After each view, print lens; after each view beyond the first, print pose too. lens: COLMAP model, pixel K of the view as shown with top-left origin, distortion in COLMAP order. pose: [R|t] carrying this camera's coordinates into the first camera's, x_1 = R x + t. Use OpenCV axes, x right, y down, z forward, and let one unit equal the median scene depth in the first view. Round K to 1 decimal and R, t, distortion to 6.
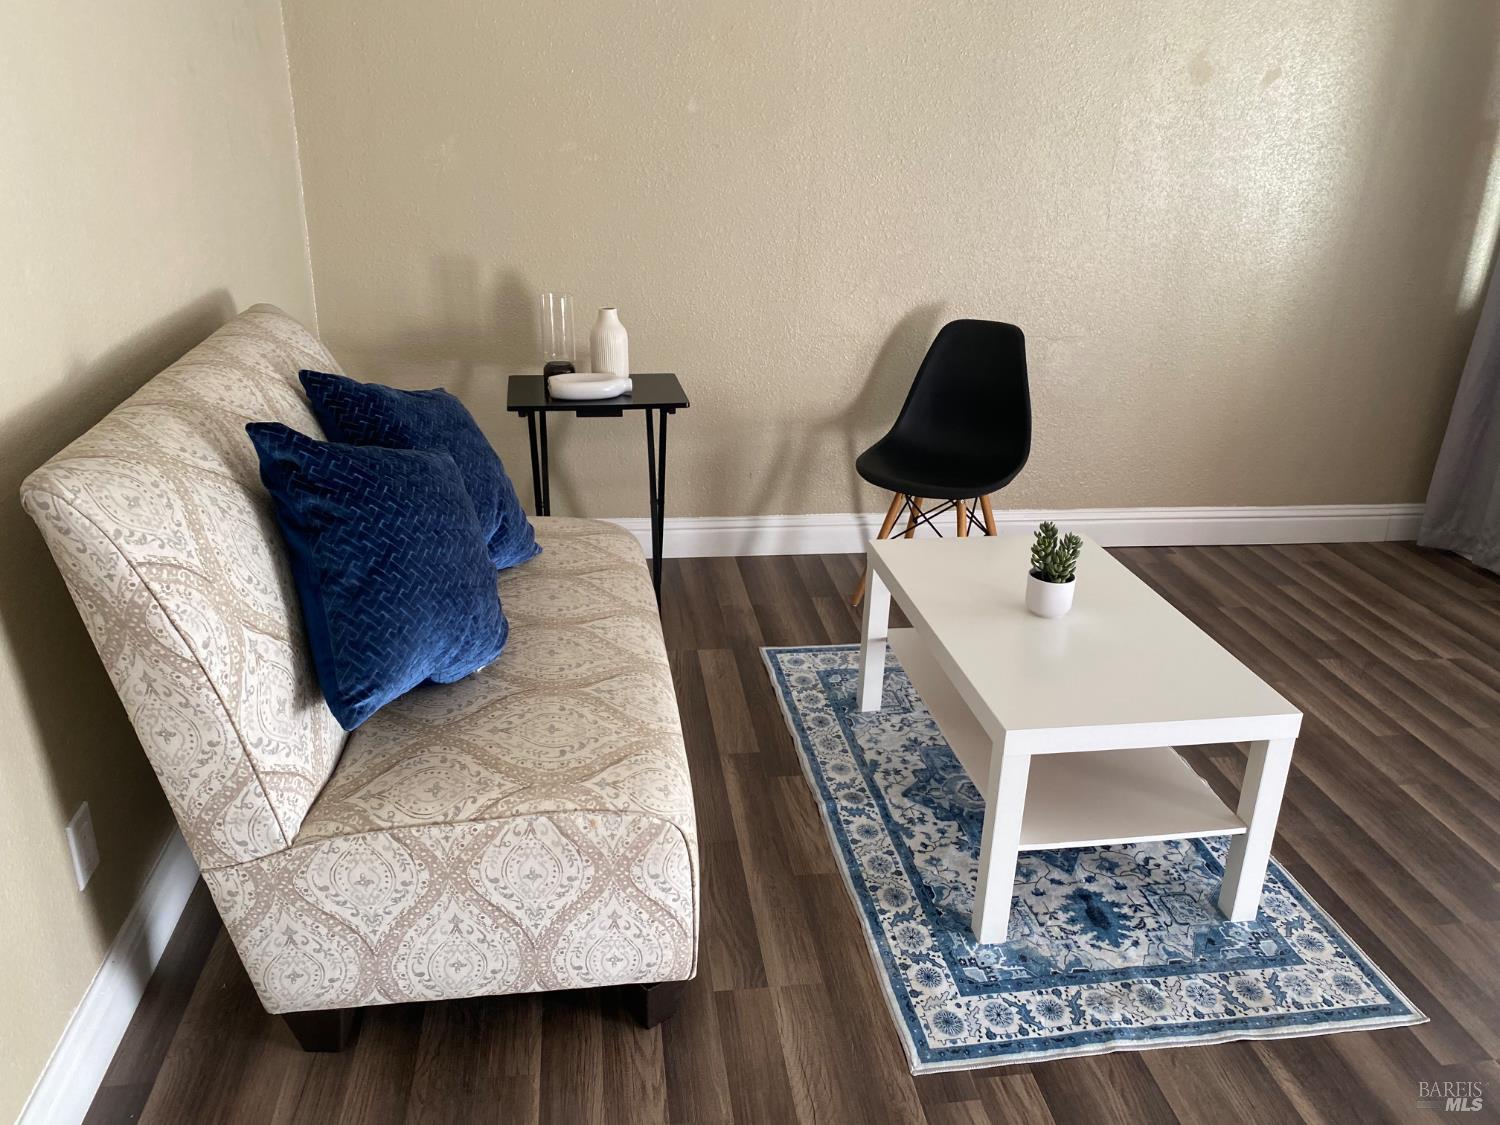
lens RADIAL K [[1144.7, 0, 750.0], [0, 1144.7, 562.5], [0, 0, 1]] dist [0.064215, -0.084526]
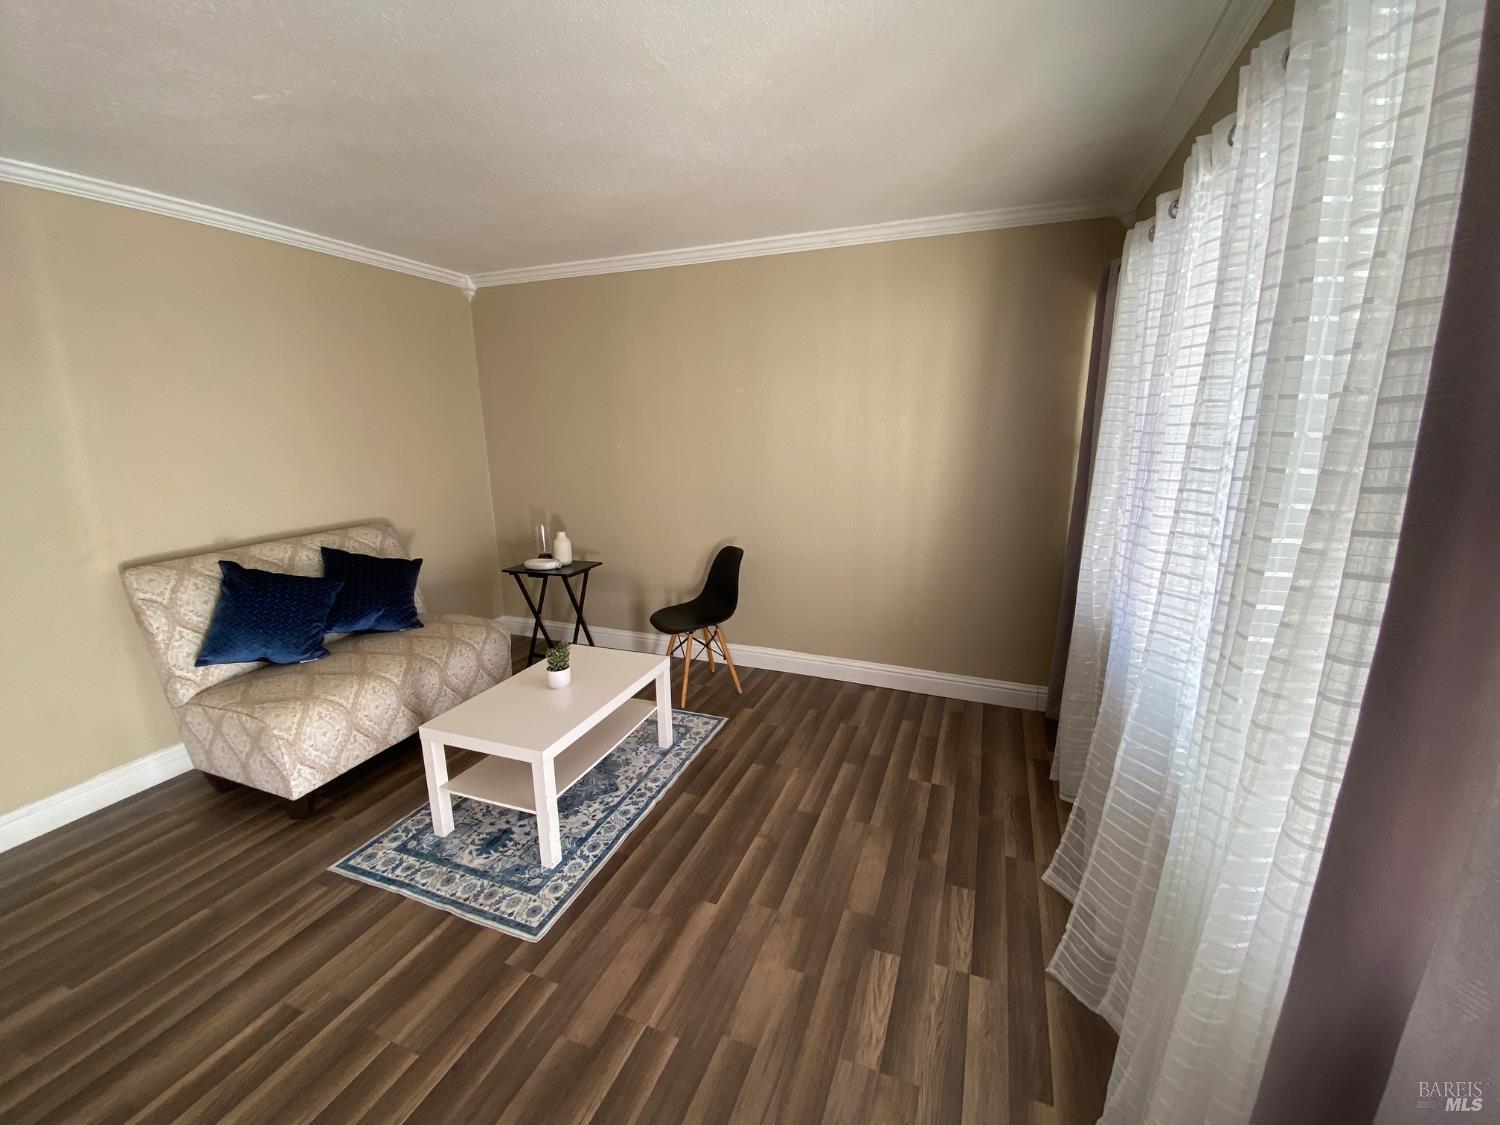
lens RADIAL K [[603.6, 0, 750.0], [0, 603.6, 562.5], [0, 0, 1]] dist [0.013741, -0.018308]
pose [[0.868004, 0.072311, -0.491264, 1.226377], [-0.152785, 0.980237, -0.125668, -0.103649], [0.472467, 0.184139, 0.861898, 0.240735]]
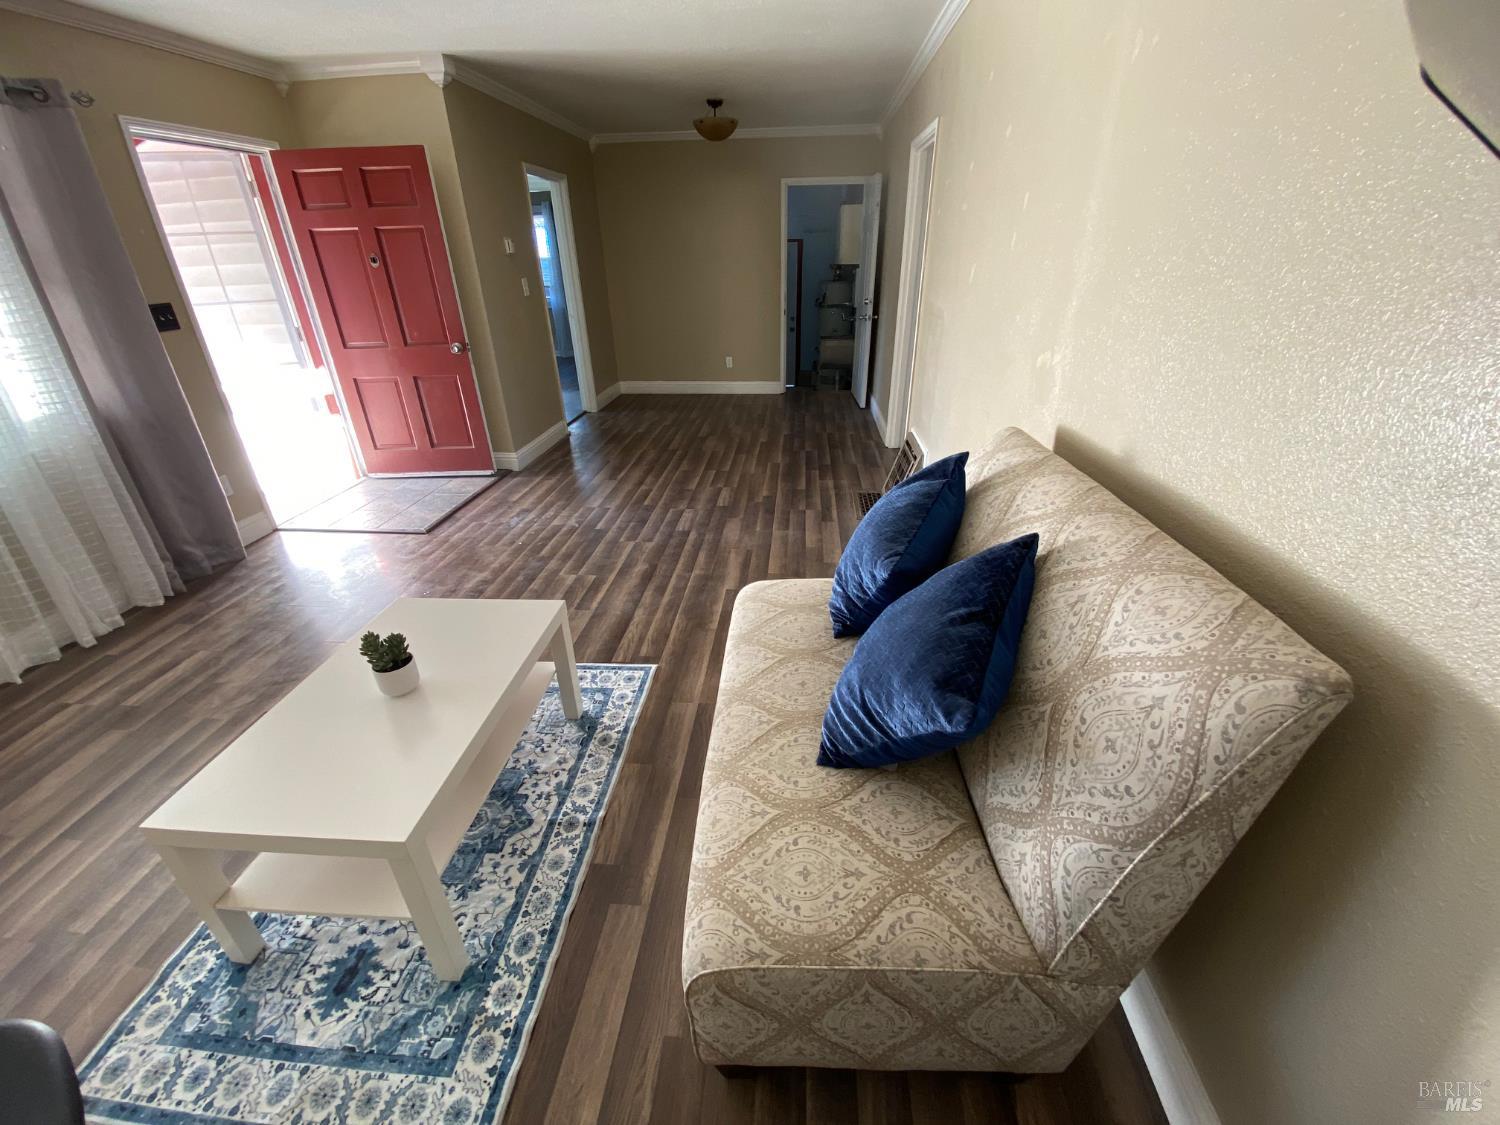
lens RADIAL K [[603.6, 0, 750.0], [0, 603.6, 562.5], [0, 0, 1]] dist [0.013741, -0.018308]
pose [[-0.975028, -0.113323, 0.190993, -0.244020], [0.070208, 0.658617, 0.749196, -0.584624], [-0.210692, 0.743896, -0.634214, 1.434941]]
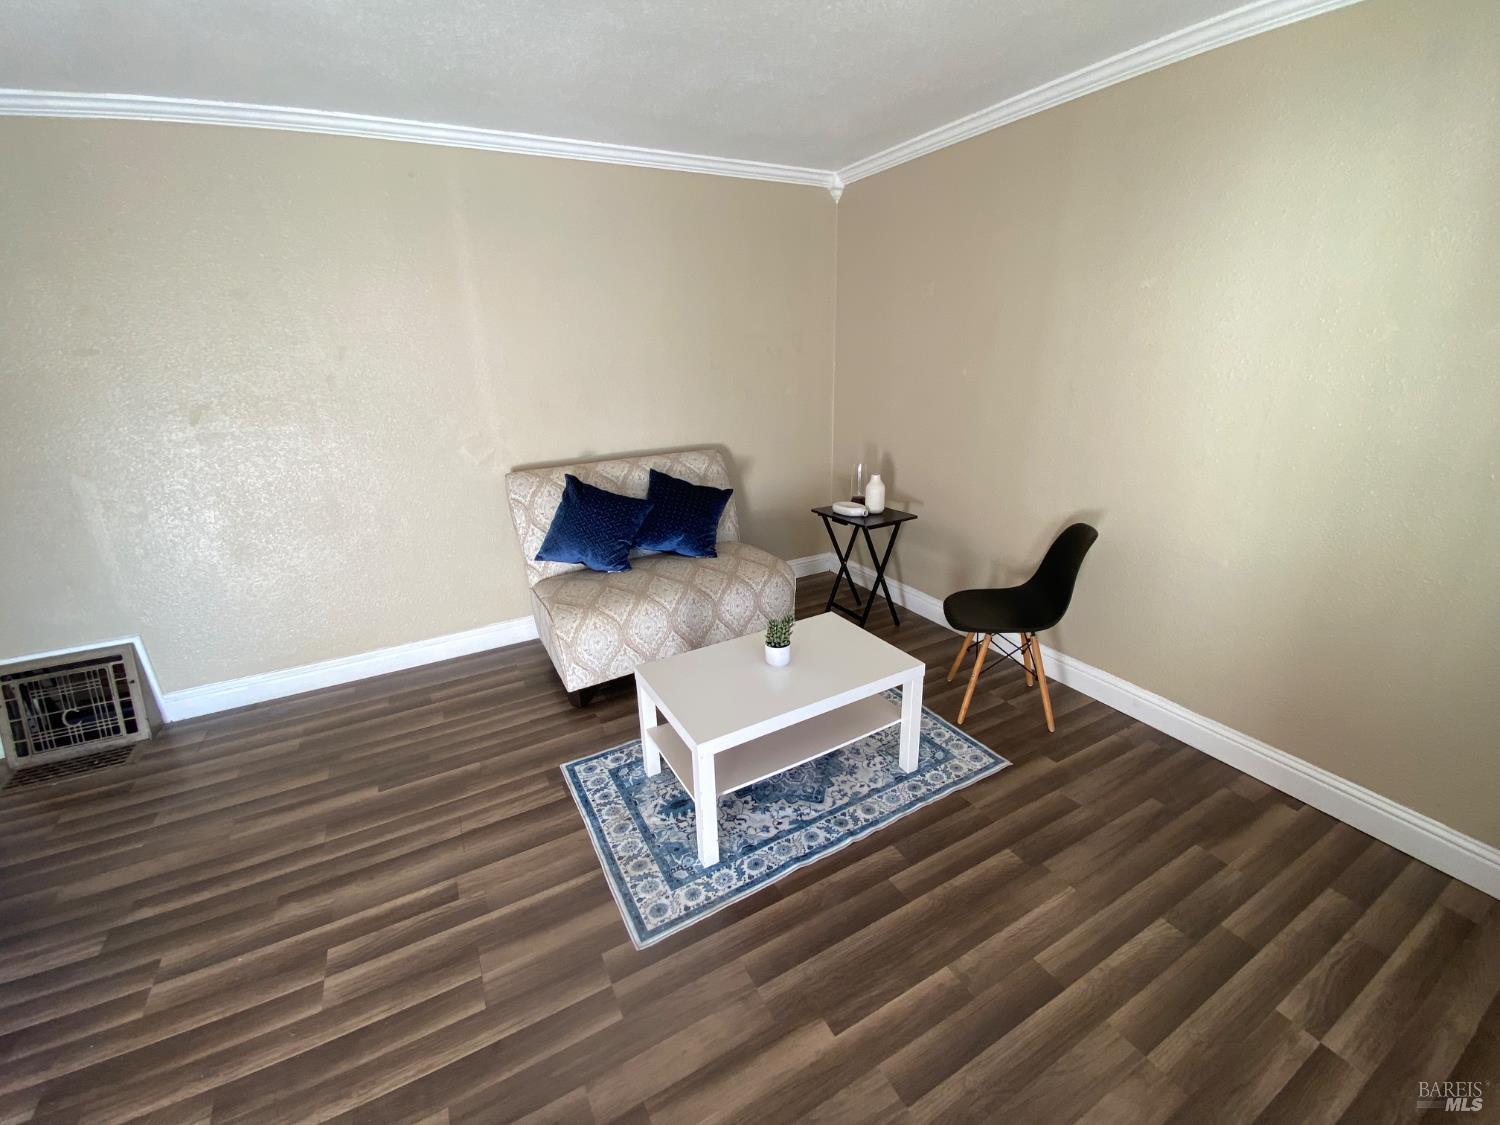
lens RADIAL K [[604.1, 0, 753.4], [0, 604.1, 560.8], [0, 0, 1]] dist [0.050067, -0.045842]
pose [[0.348538, 0.270628, -0.897375, 1.198015], [-0.317202, 0.934974, 0.158766, -0.278002], [0.881989, 0.229313, 0.411717, 0.643207]]
